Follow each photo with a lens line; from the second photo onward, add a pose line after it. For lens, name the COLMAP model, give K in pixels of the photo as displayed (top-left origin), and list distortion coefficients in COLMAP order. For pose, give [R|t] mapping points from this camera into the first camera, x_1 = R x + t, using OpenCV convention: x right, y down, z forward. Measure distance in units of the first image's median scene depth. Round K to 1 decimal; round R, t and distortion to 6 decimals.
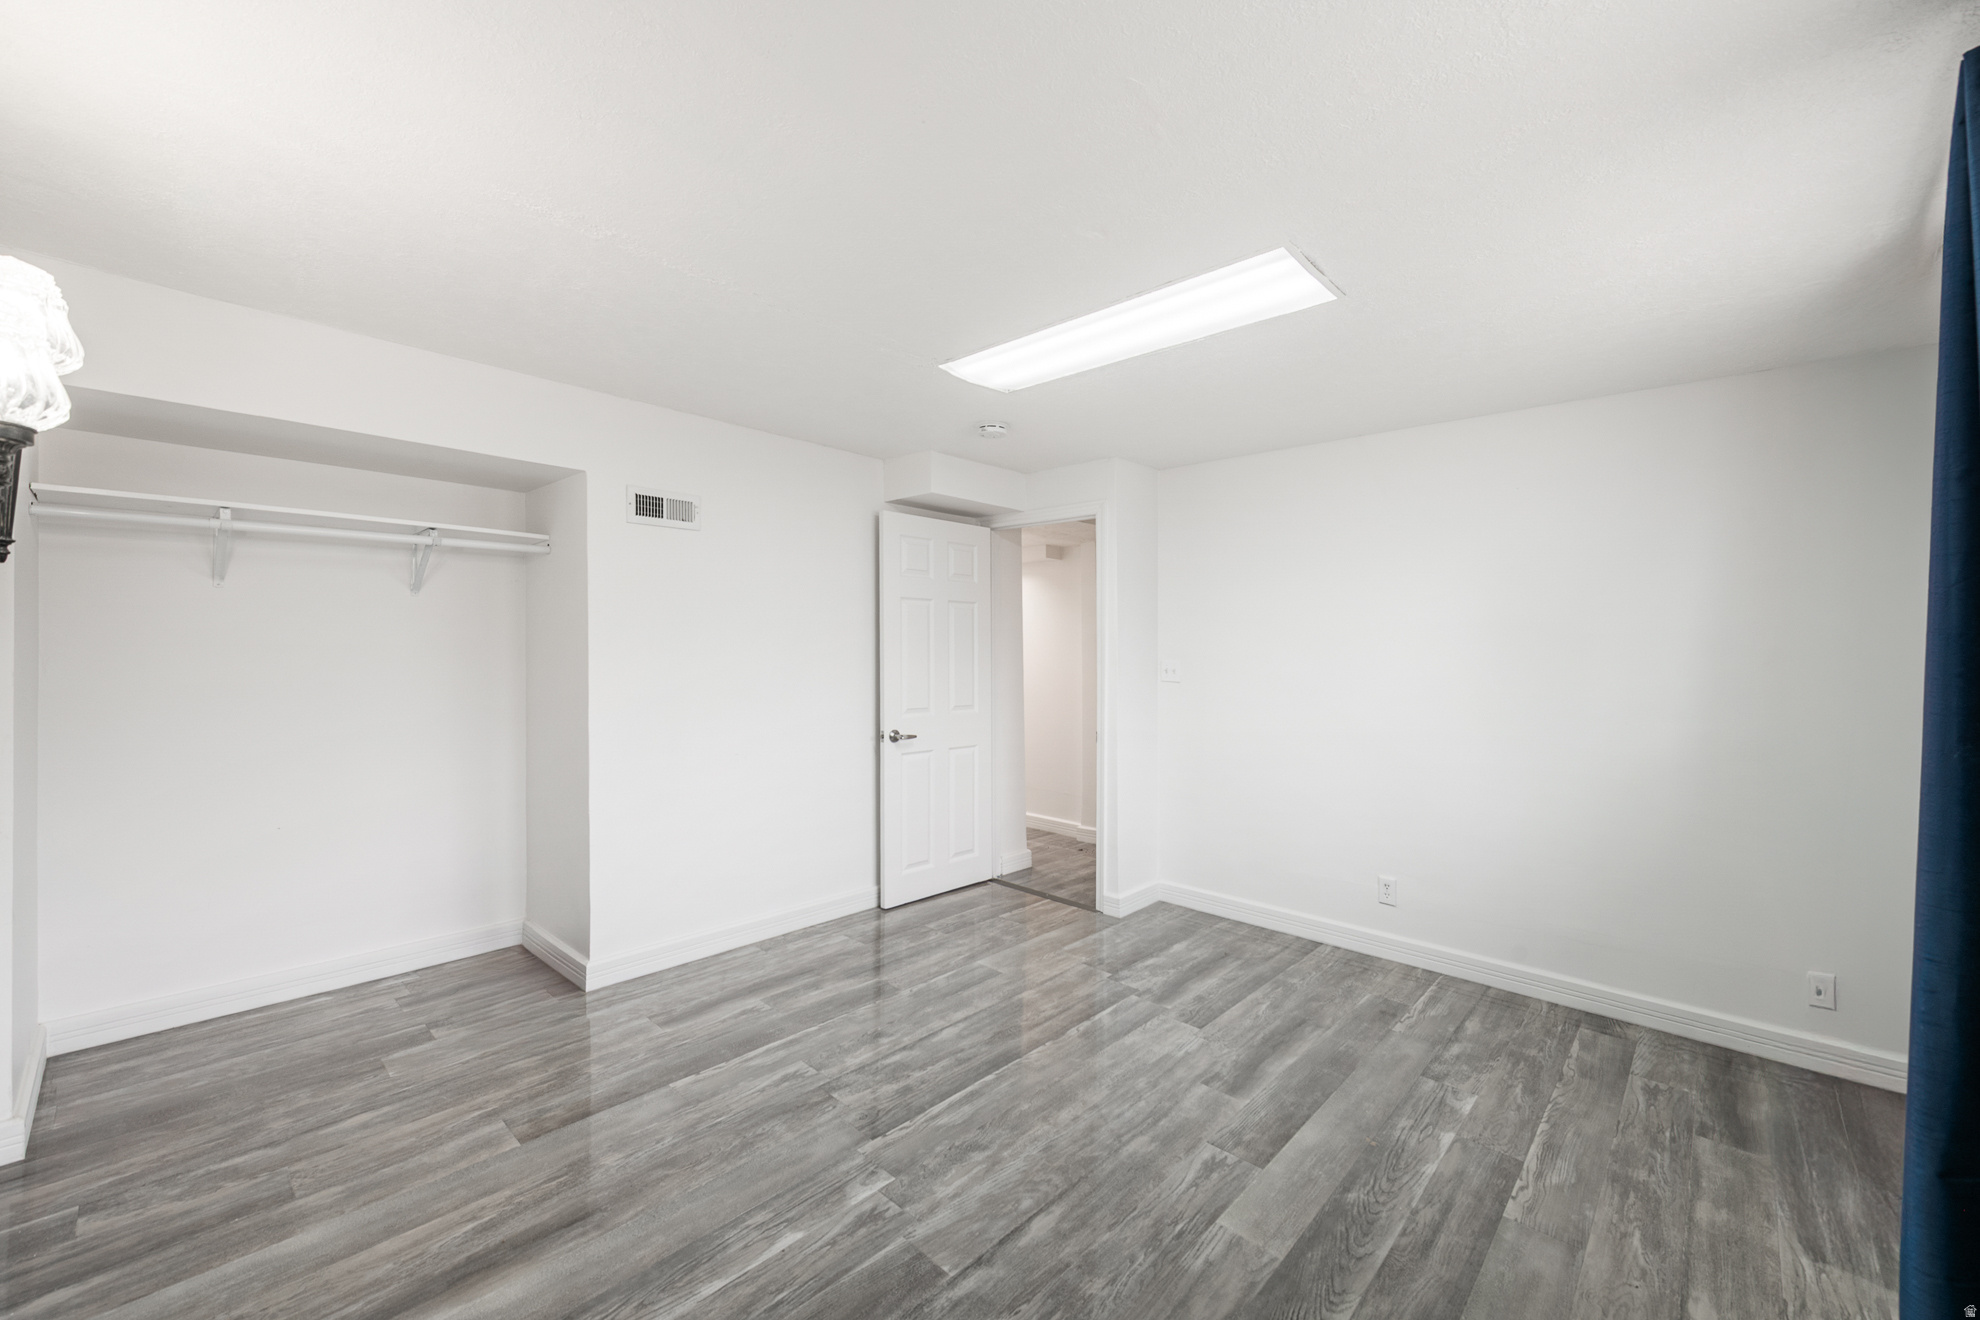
lens RADIAL K [[774.0, 0, 993.1], [0, 774.0, 658.3], [0, 0, 1]] dist [0.002205, -0.000094]
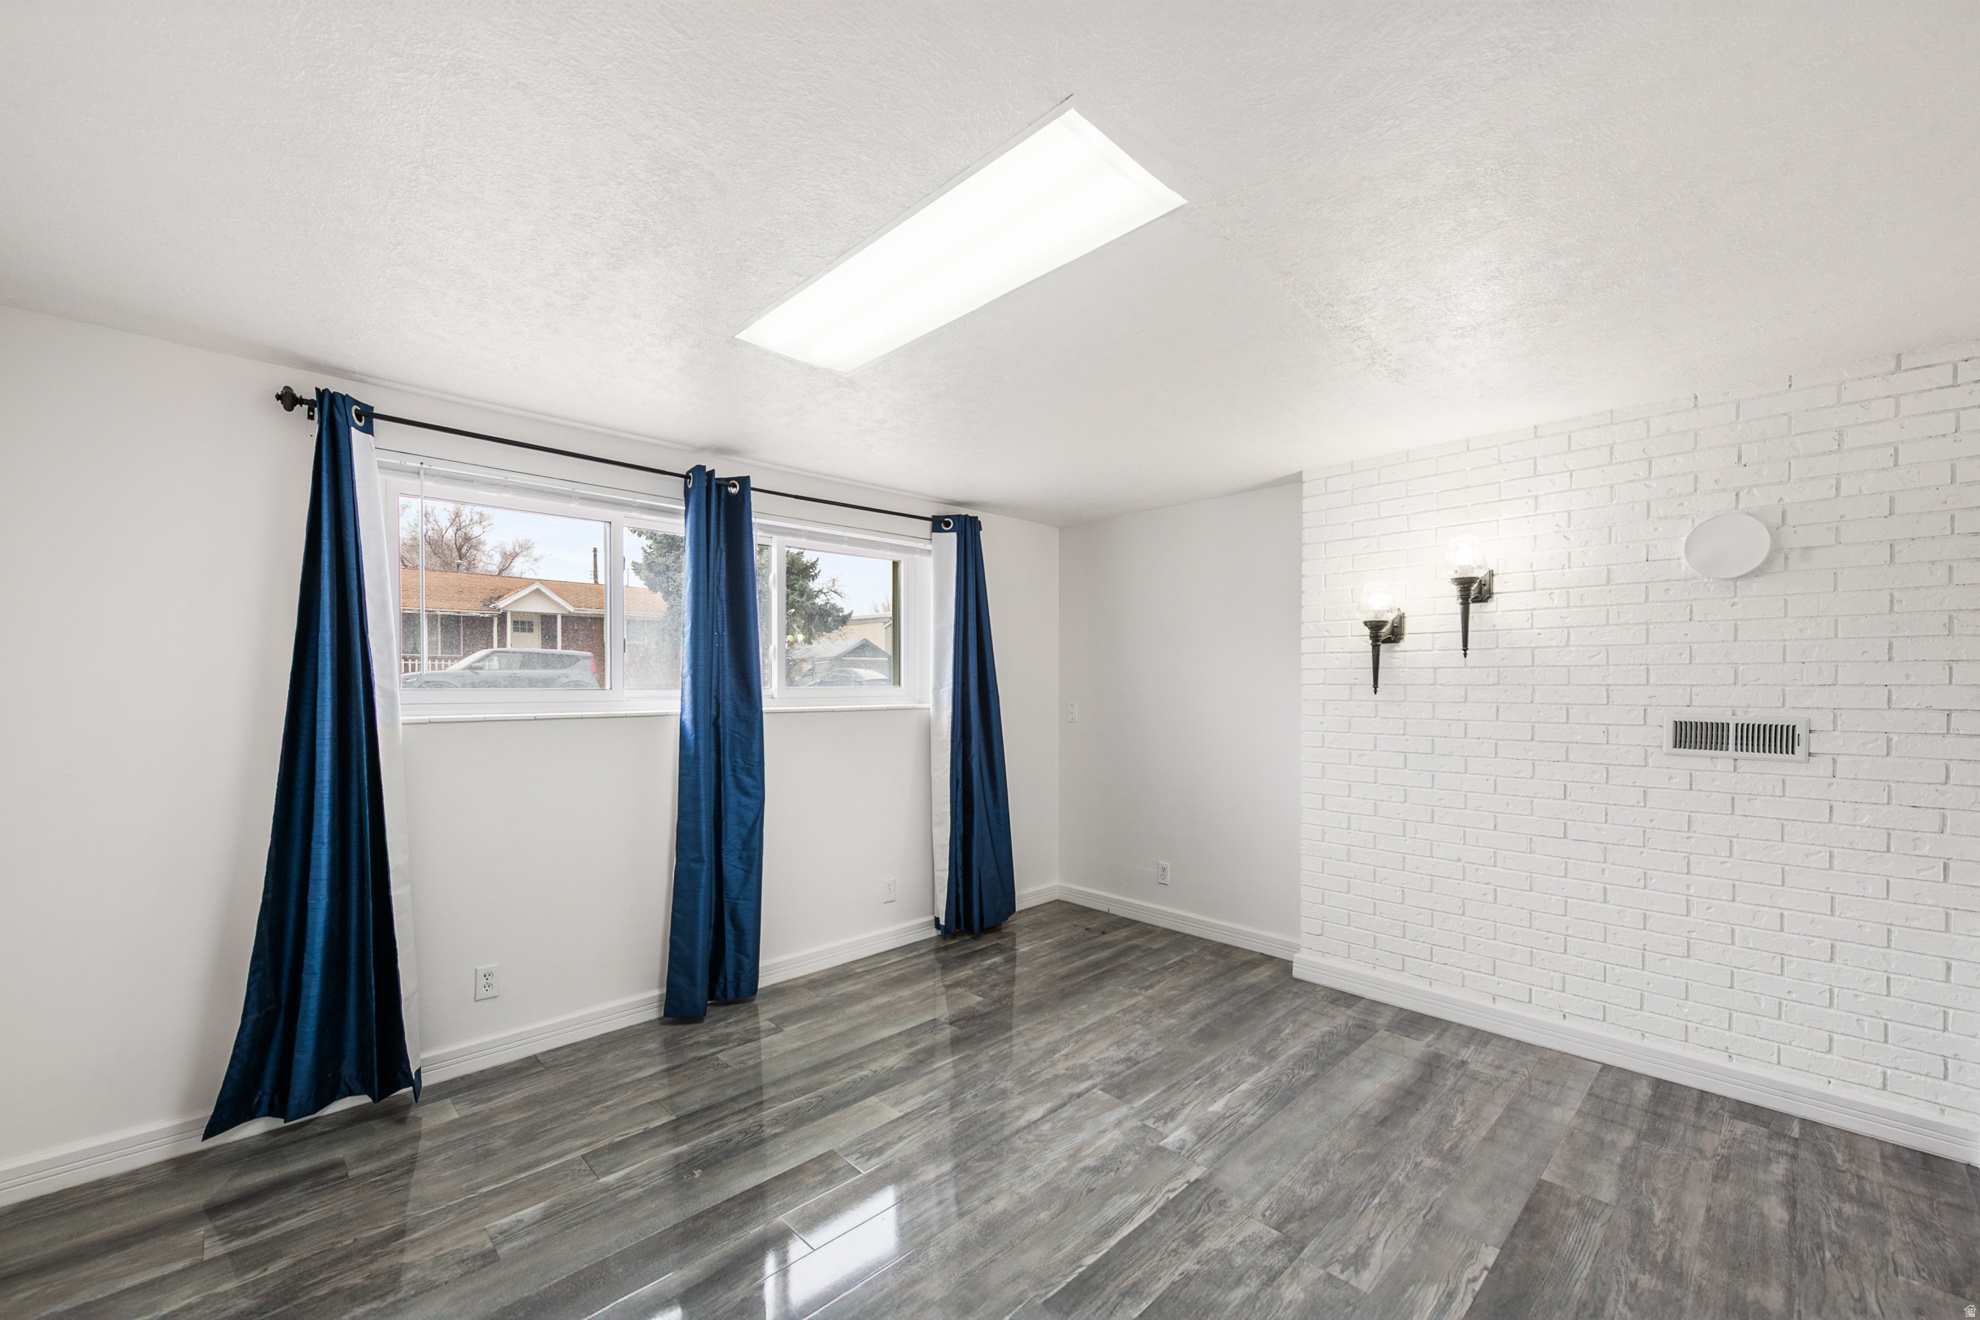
lens RADIAL K [[774.0, 0, 989.1], [0, 774.0, 673.4], [0, 0, 1]] dist [0.002205, -0.000094]
pose [[-0.998466, -0.015547, 0.053147, 0.074618], [-0.015417, 0.999877, 0.002846, -0.030776], [-0.053184, 0.002022, -0.998583, 2.121526]]
